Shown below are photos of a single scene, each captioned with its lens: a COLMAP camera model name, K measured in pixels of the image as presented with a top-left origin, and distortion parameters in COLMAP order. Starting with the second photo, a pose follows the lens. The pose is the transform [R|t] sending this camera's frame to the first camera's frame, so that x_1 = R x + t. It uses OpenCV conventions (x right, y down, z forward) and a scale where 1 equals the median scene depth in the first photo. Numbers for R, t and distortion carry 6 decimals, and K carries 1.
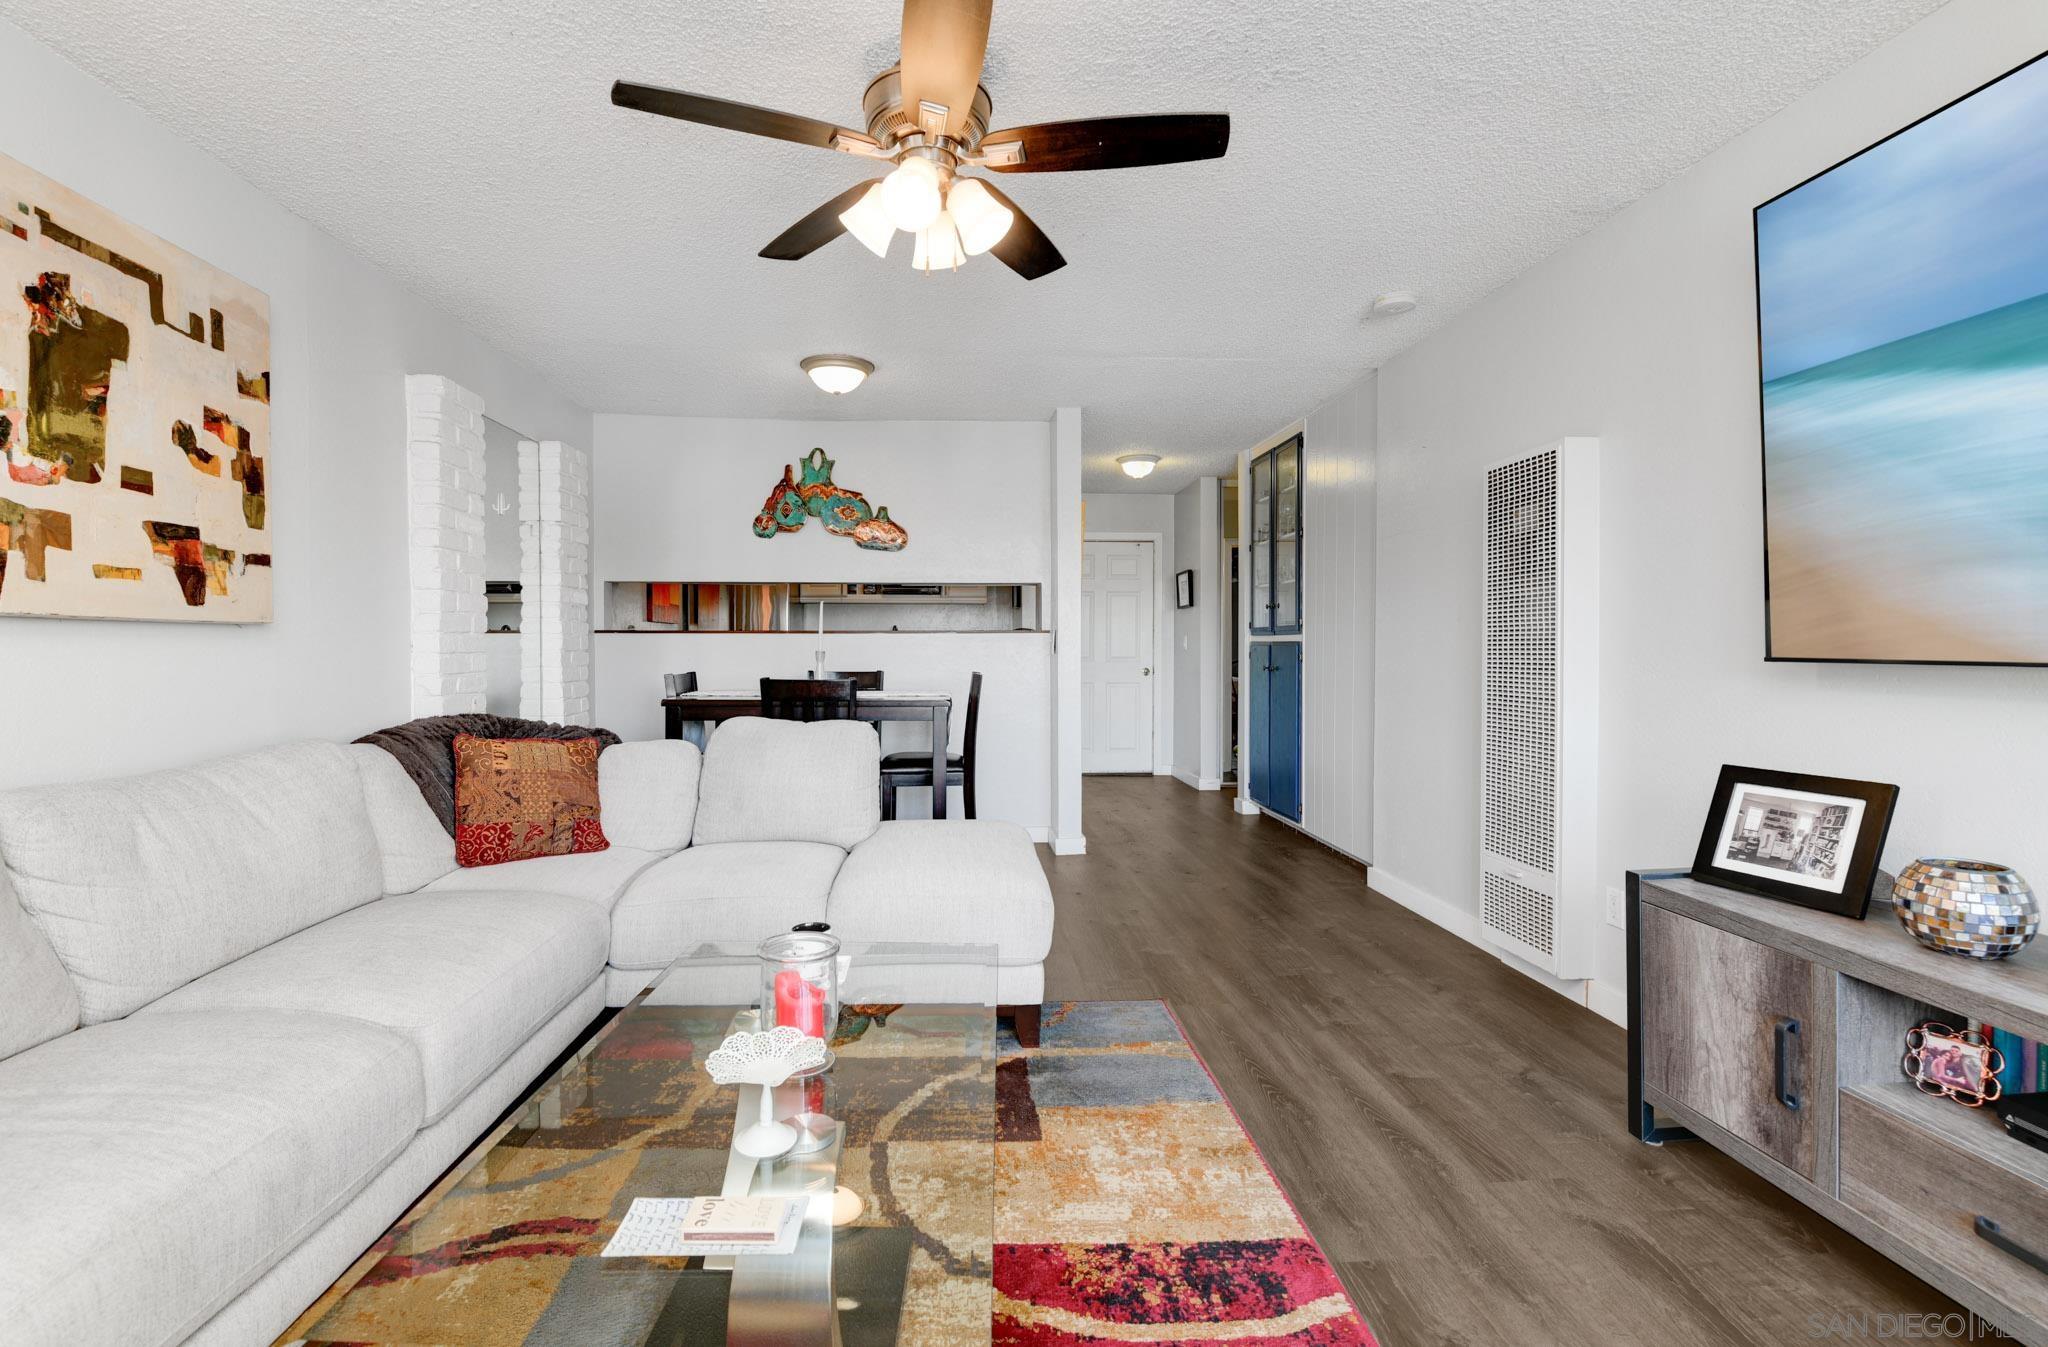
lens RADIAL K [[896.5, 0, 992.0], [0, 896.5, 662.1], [0, 0, 1]] dist [0.002344, -0.008829]
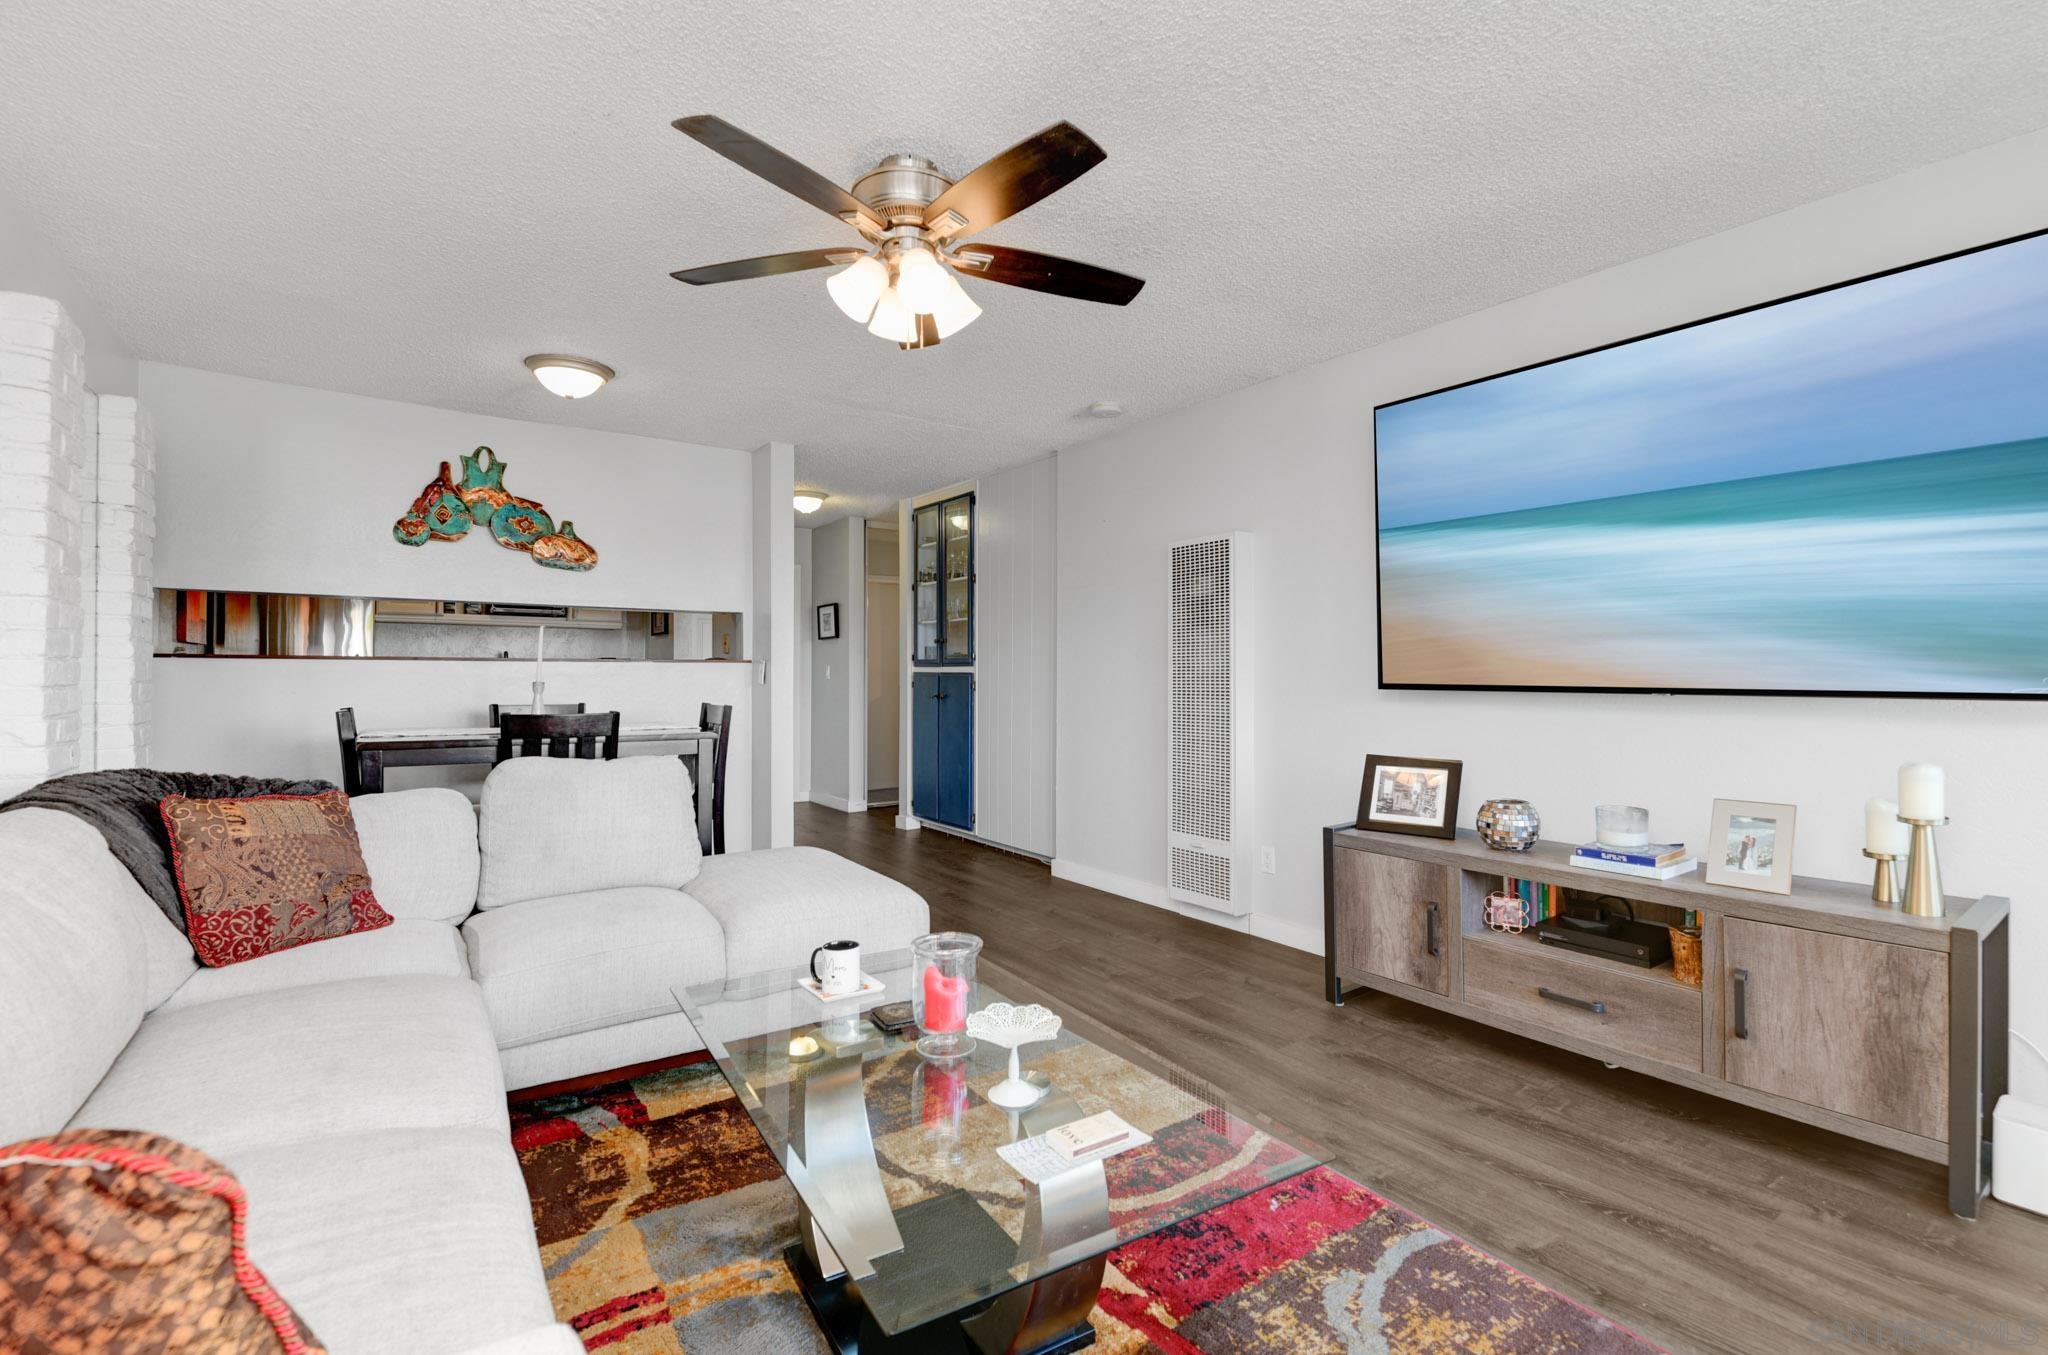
lens RADIAL K [[895.6, 0, 1029.8], [0, 895.6, 677.1], [0, 0, 1]] dist [0.001097, -0.009603]
pose [[0.843382, 0.001522, 0.537312, -0.463049], [0.006212, 0.999902, -0.012583, -0.005398], [-0.537278, 0.013950, 0.843290, -0.015044]]
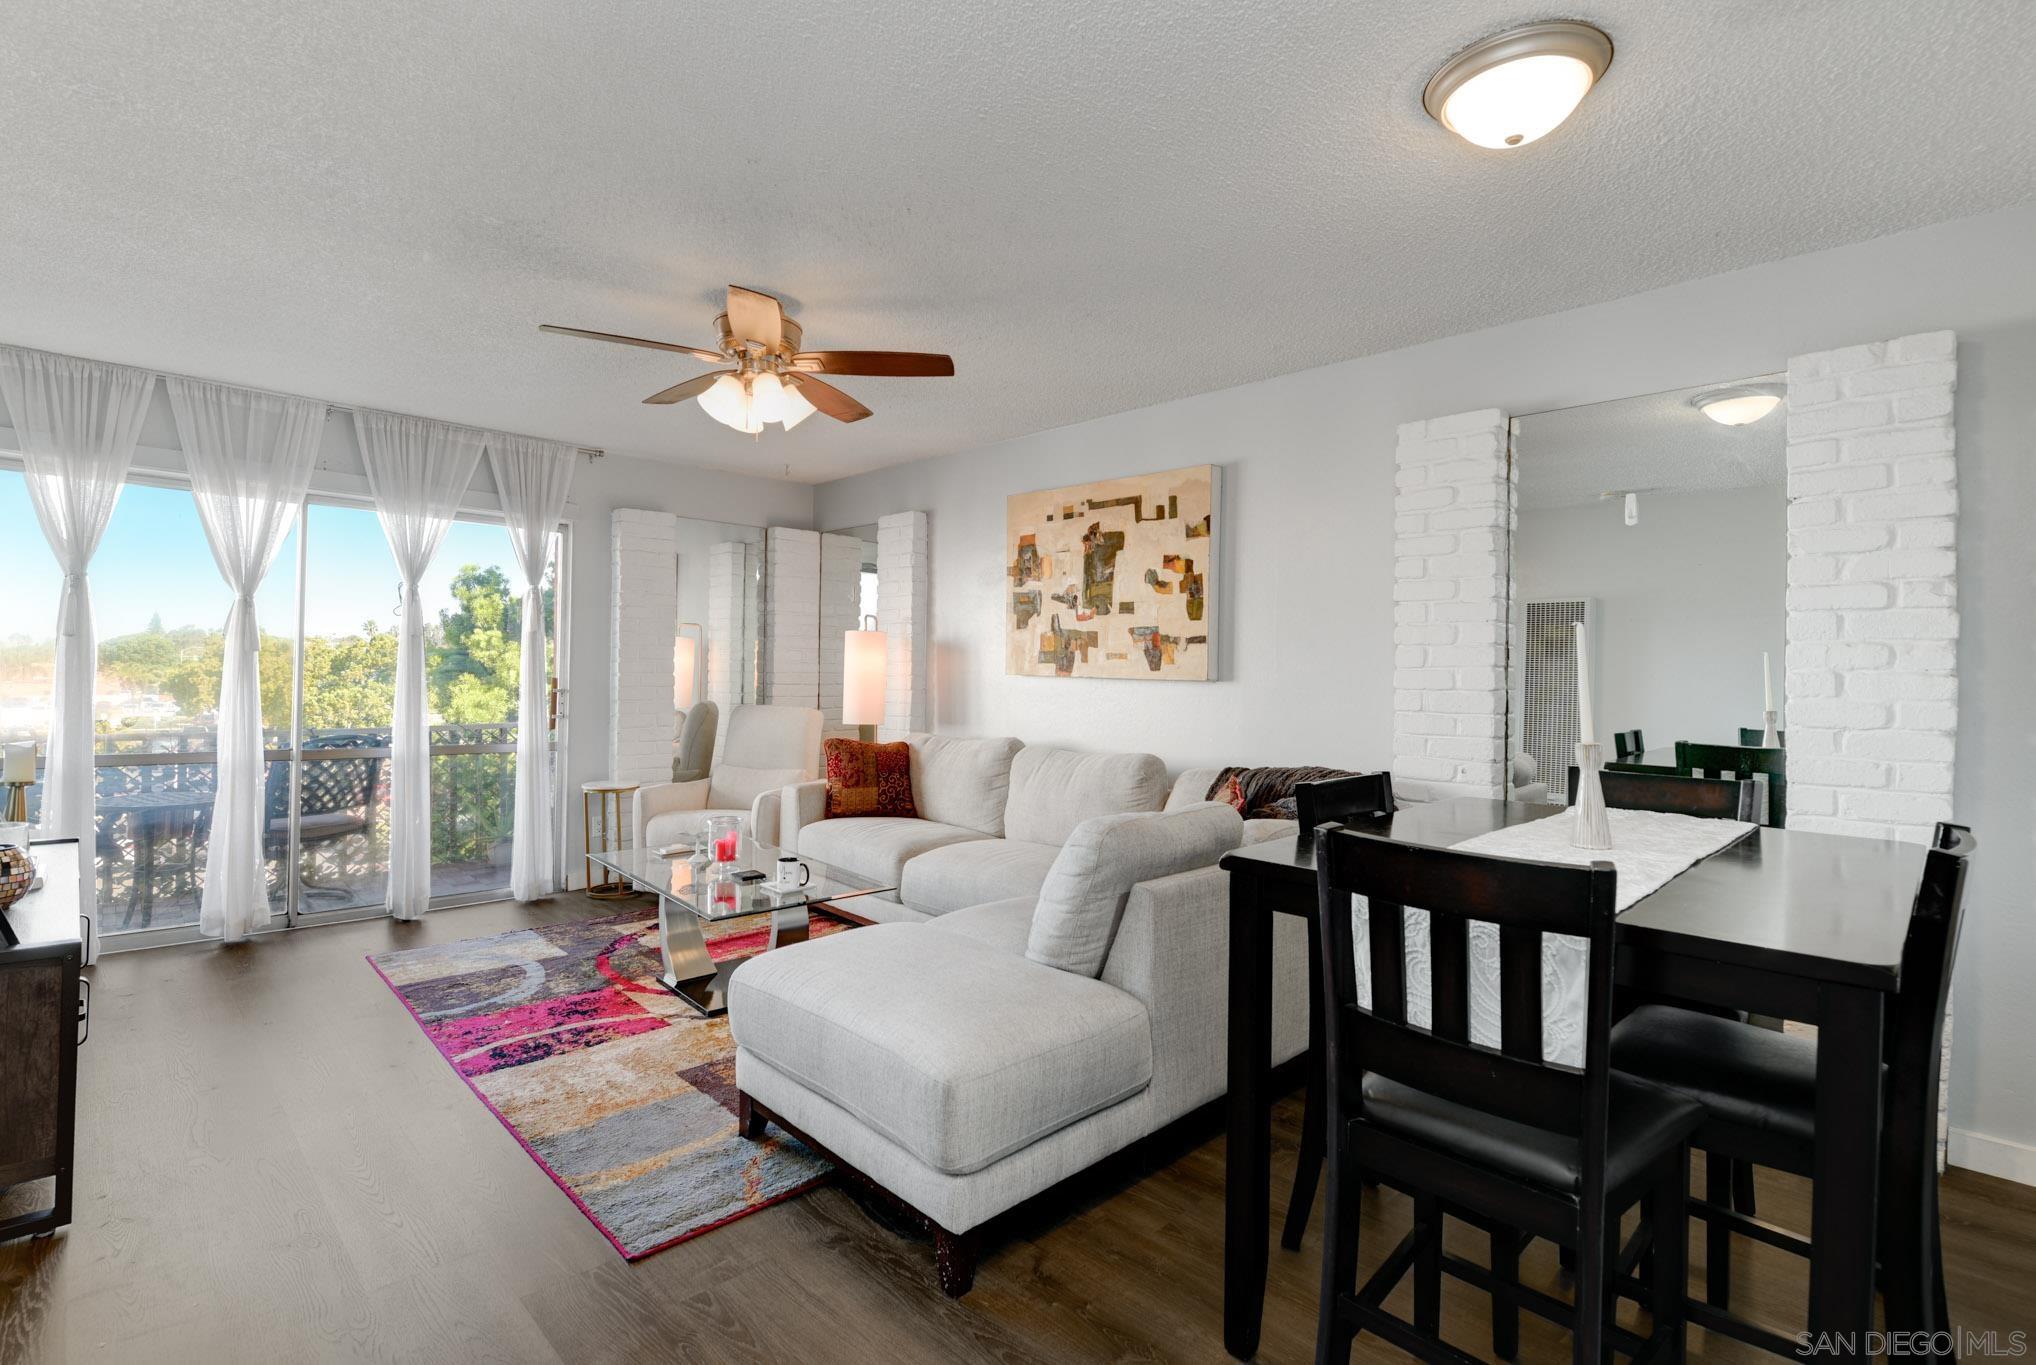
lens RADIAL K [[960.6, 0, 983.7], [0, 960.6, 678.7], [0, 0, 1]] dist [0.000235, -0.000130]
pose [[-0.765448, -0.000940, -0.643497, 0.547432], [-0.024482, 0.999318, 0.027662, -0.086410], [0.643032, 0.036928, -0.764948, 2.081551]]
